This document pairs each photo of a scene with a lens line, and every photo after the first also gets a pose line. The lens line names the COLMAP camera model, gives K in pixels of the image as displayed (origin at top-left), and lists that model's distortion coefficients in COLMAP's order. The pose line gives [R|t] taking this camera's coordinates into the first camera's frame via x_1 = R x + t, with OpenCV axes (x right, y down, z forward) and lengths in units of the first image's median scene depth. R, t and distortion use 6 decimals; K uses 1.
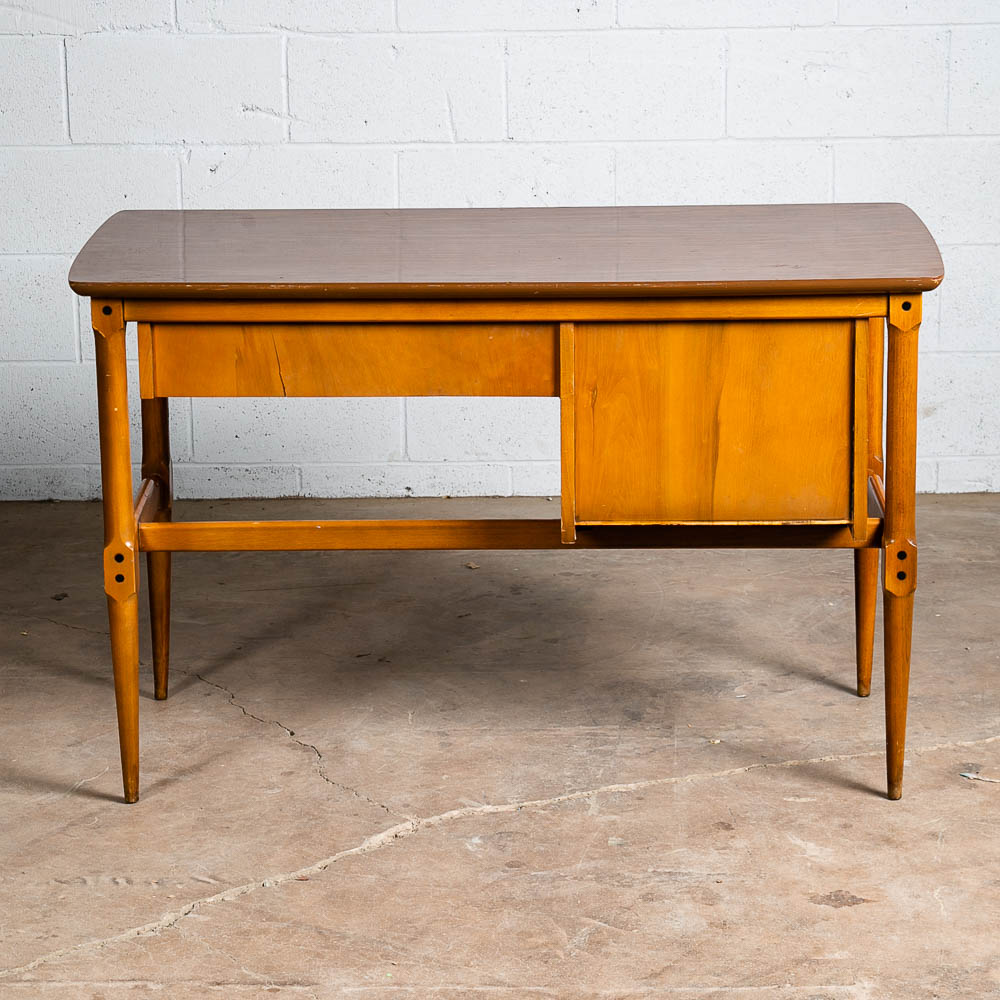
lens RADIAL K [[2907.8, 0, 485.9], [0, 2907.8, 475.7], [0, 0, 1]] dist [0.218694, 0.000000]
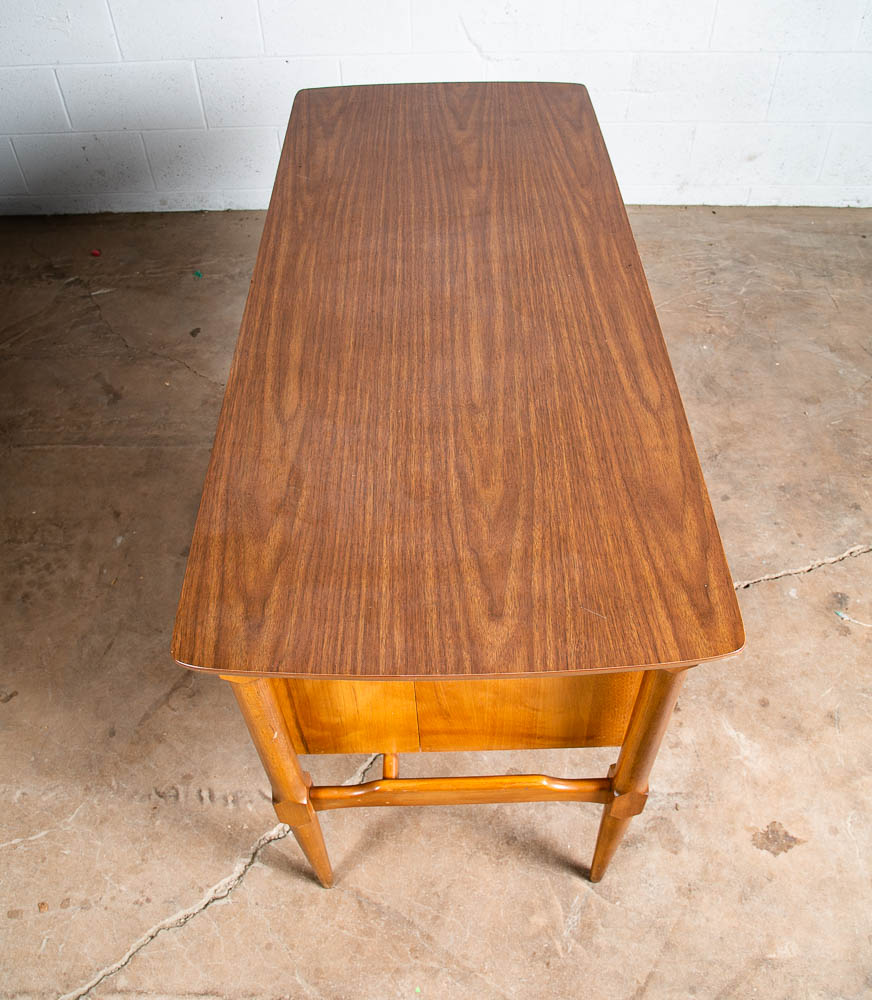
lens RADIAL K [[884.8, 0, 442.3], [0, 884.8, 446.9], [0, 0, 1]] dist [-0.109863, 0.049924]
pose [[0.999964, -0.005012, -0.006889, -0.016954], [0.007821, 0.860629, 0.509172, -0.172015], [0.003377, -0.509207, 0.860637, 0.709284]]
